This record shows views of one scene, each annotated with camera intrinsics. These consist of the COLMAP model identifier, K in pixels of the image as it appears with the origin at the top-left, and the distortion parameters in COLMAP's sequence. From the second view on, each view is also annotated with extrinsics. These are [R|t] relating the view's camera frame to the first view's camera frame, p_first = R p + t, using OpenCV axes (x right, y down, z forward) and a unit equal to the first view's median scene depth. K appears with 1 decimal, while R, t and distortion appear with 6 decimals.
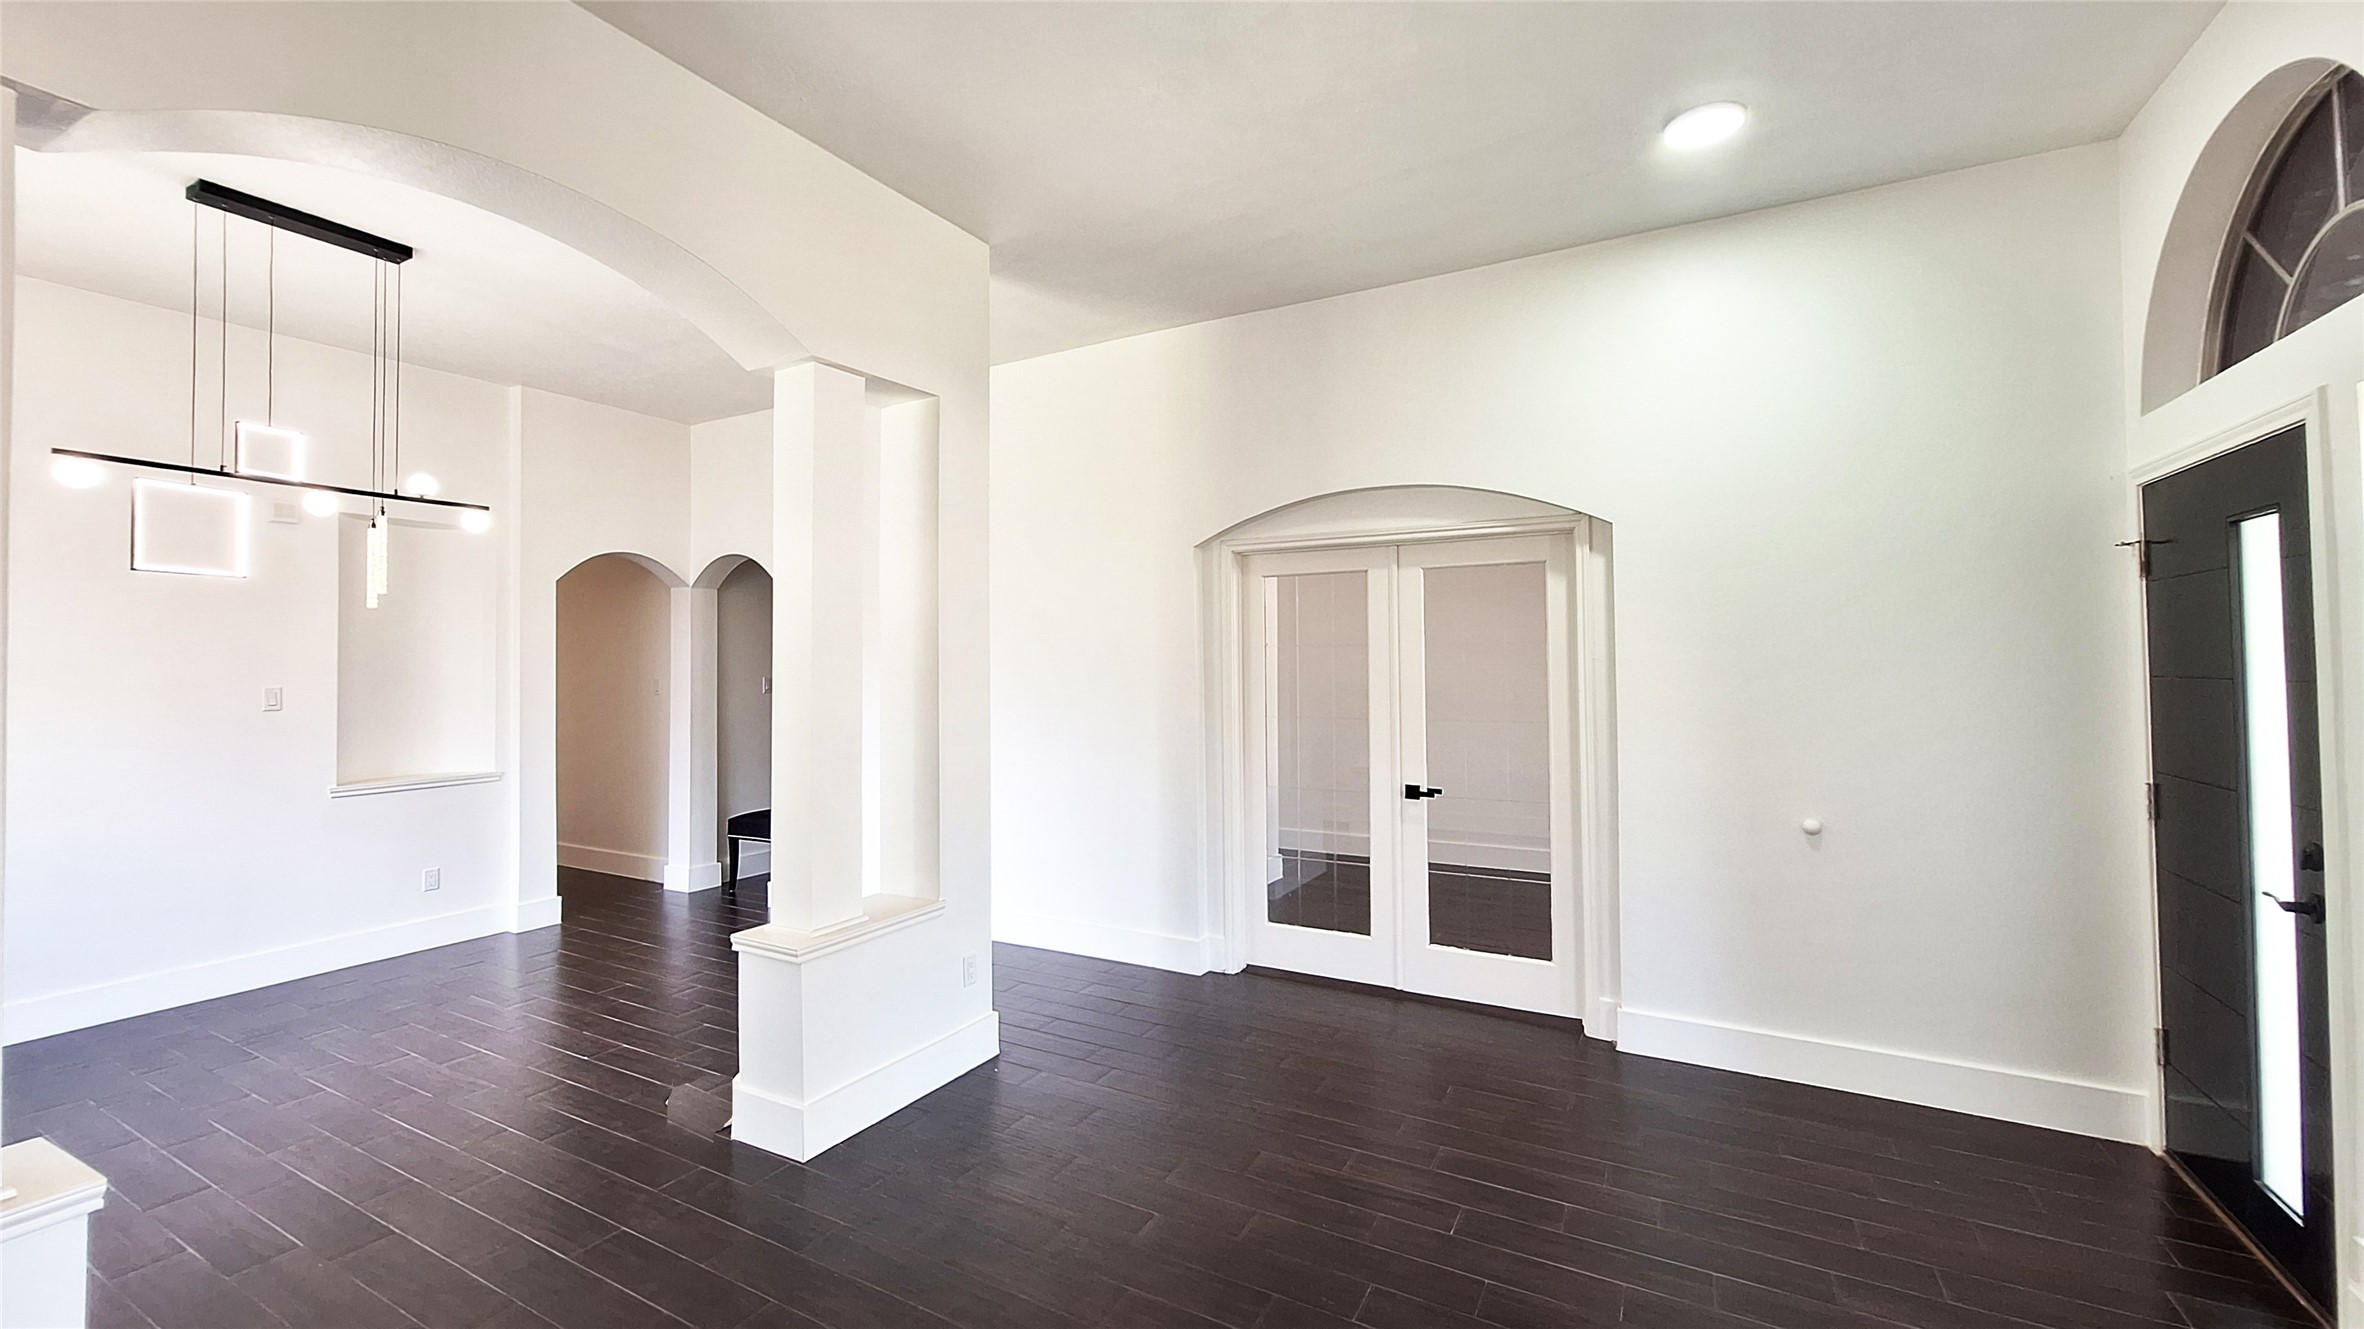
lens RADIAL K [[949.9, 0, 1159.1], [0, 949.9, 651.5], [0, 0, 1]] dist [0.001132, 0.000972]
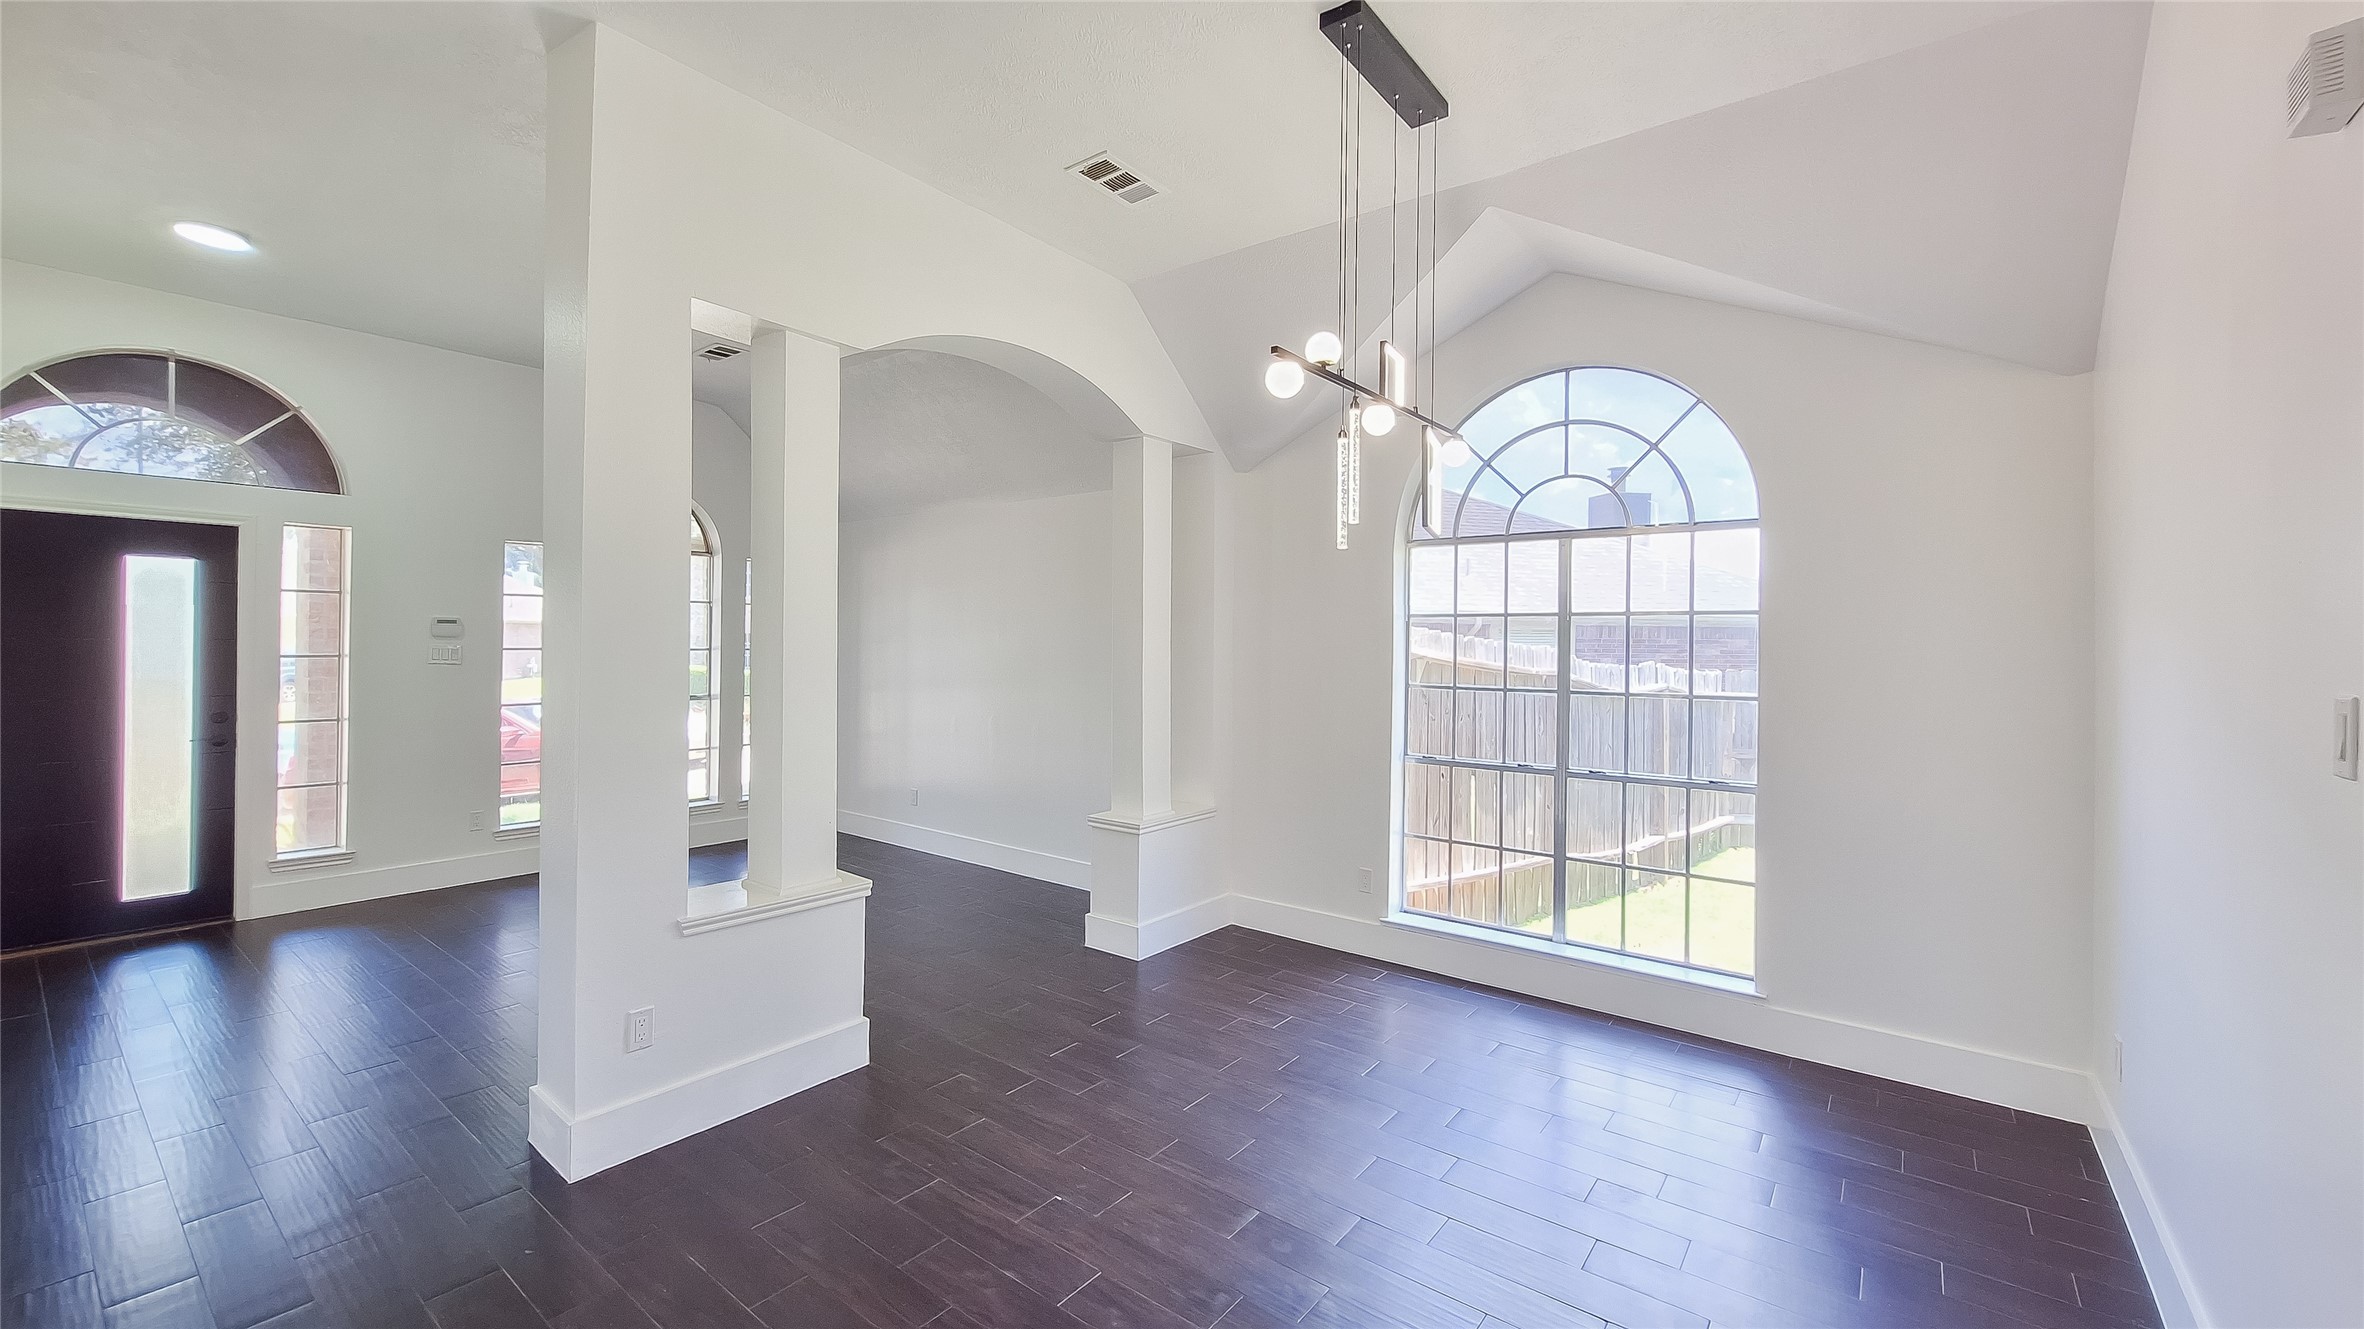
lens RADIAL K [[949.9, 0, 1179.9], [0, 949.9, 650.0], [0, 0, 1]] dist [0.001132, 0.000972]
pose [[-0.987675, -0.009216, 0.156245, -0.861470], [-0.010861, 0.999894, -0.009675, 0.035409], [-0.156140, -0.011252, -0.987671, 1.756137]]
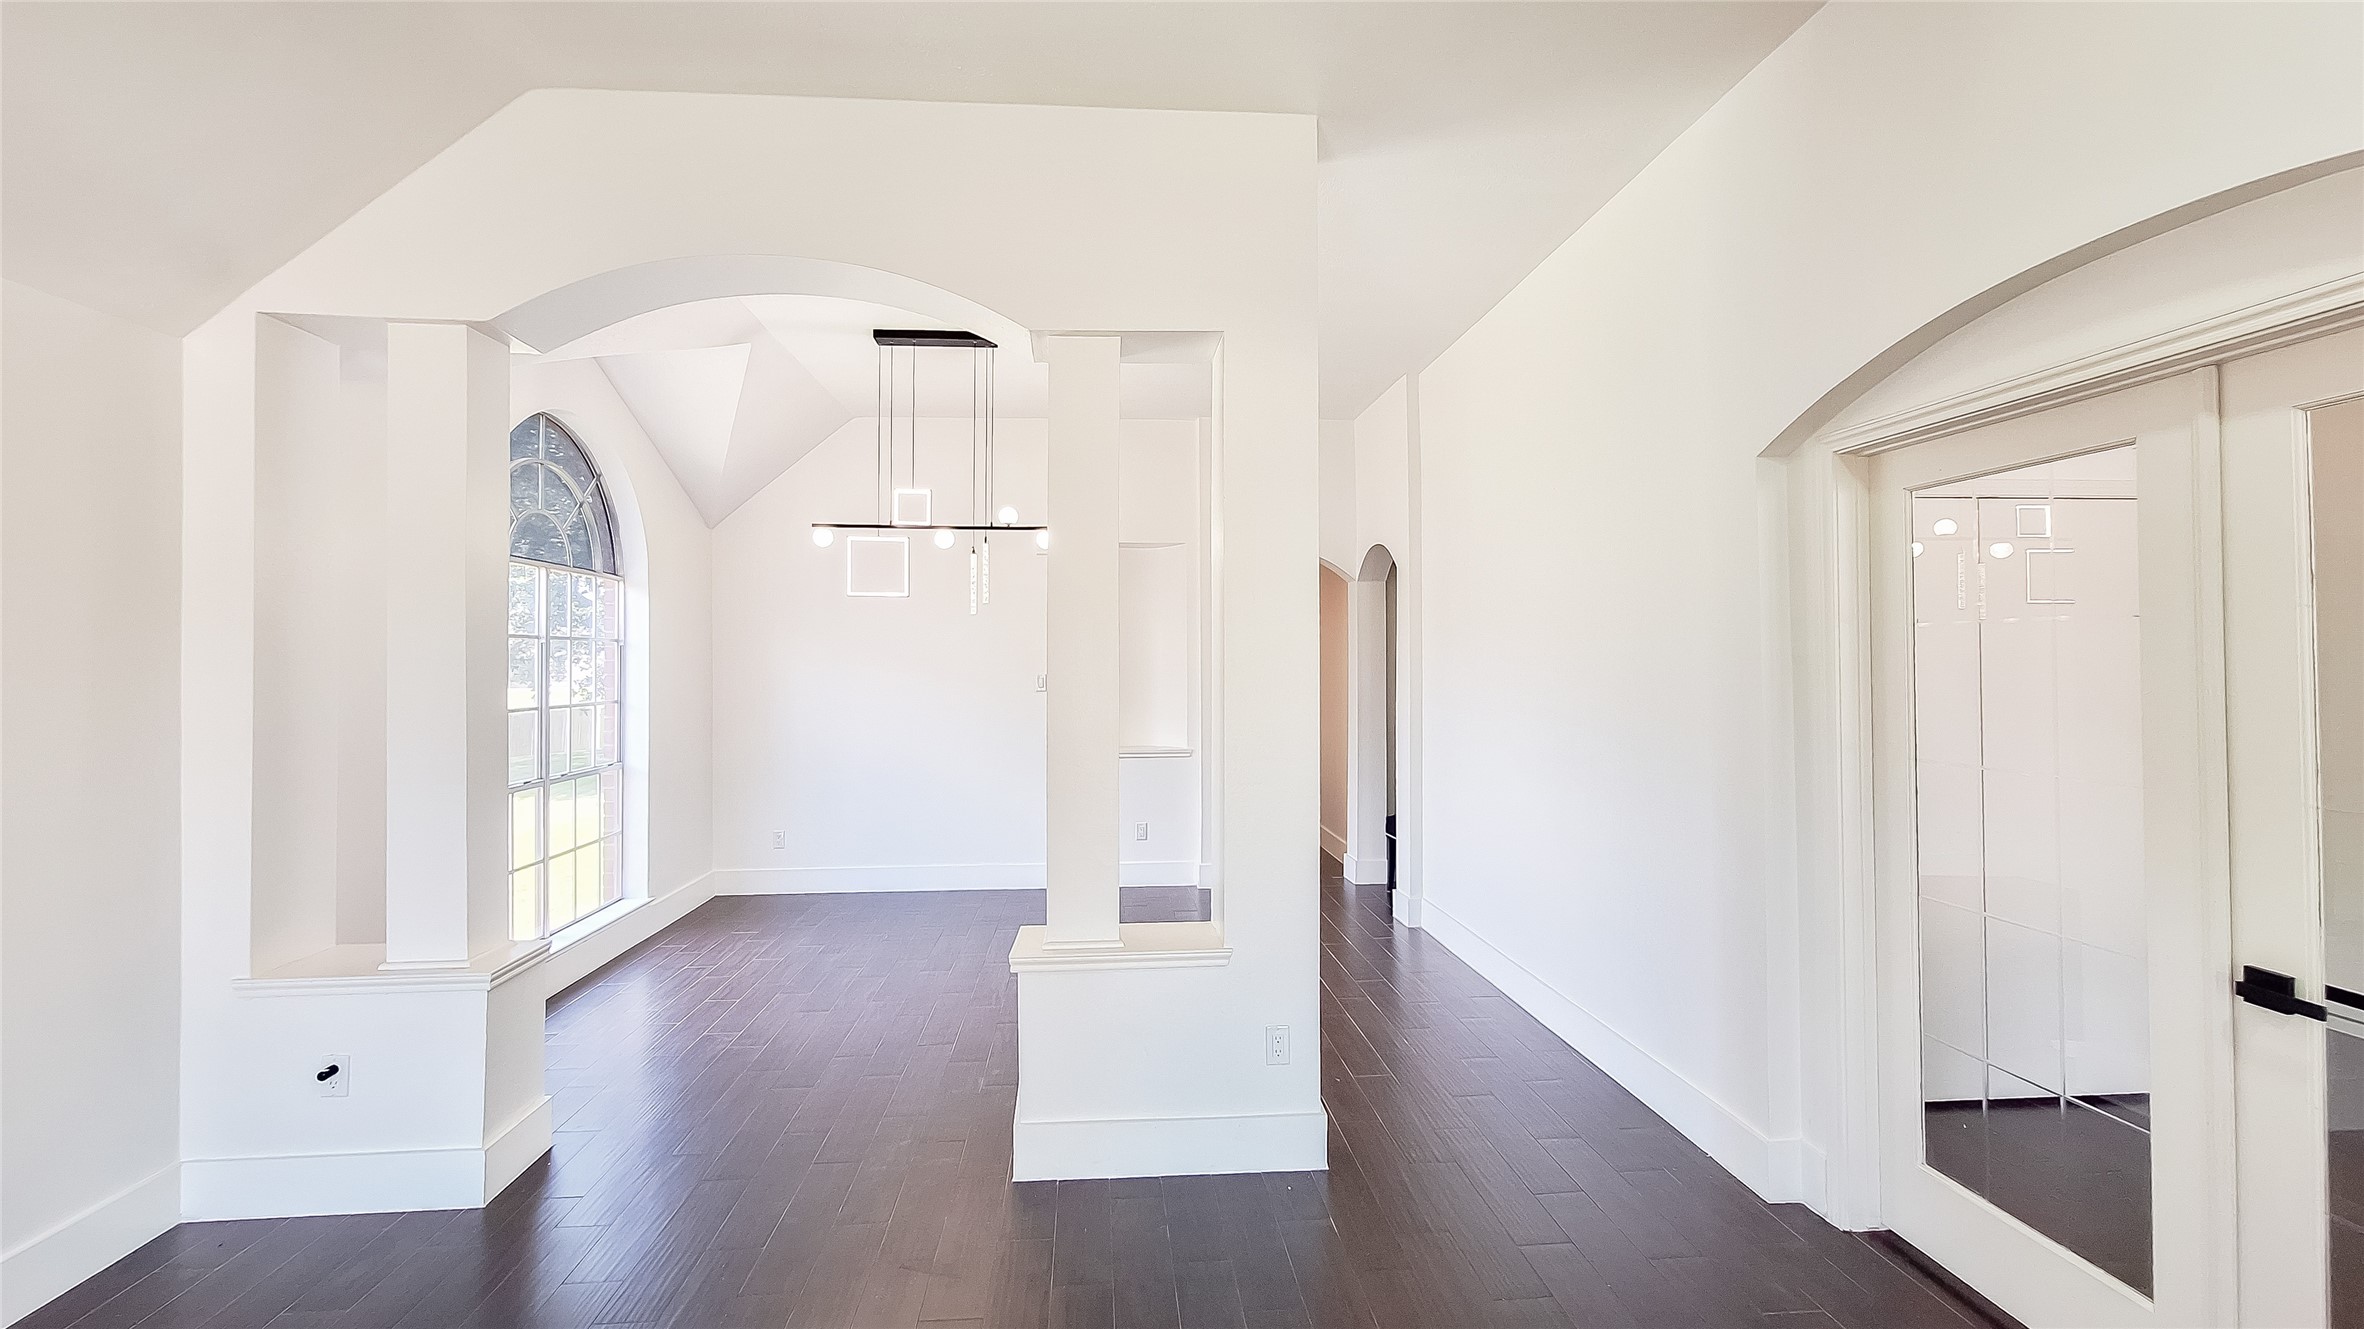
lens RADIAL K [[949.9, 0, 1169.1], [0, 949.9, 651.5], [0, 0, 1]] dist [0.001132, 0.000972]
pose [[0.553113, -0.004342, -0.833095, 0.408418], [0.009985, 0.999949, 0.001418, 0.005624], [0.833047, -0.009103, 0.553128, 0.490315]]
